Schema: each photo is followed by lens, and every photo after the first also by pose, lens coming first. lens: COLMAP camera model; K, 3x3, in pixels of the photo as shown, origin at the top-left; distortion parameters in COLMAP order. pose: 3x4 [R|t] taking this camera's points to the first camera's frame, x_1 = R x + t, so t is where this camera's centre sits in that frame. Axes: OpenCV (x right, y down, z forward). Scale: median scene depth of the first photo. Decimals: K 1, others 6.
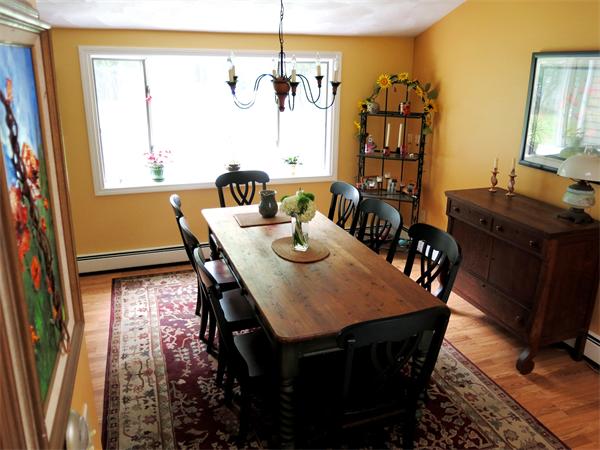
lens RADIAL K [[500.8, 0, 301.7], [0, 500.8, 226.1], [0, 0, 1]] dist [-0.023587, 0.008446]
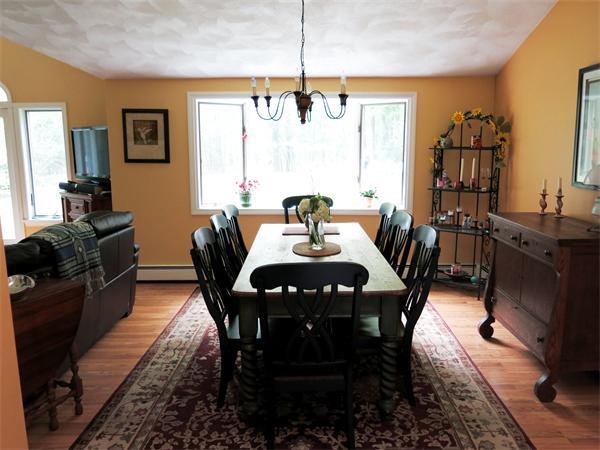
lens RADIAL K [[500.8, 0, 301.7], [0, 500.8, 226.1], [0, 0, 1]] dist [-0.023587, 0.008446]
pose [[0.942666, 0.039988, -0.331332, 0.277690], [-0.089246, 0.986844, -0.134809, 0.125076], [0.321582, 0.156650, 0.933834, -0.026221]]
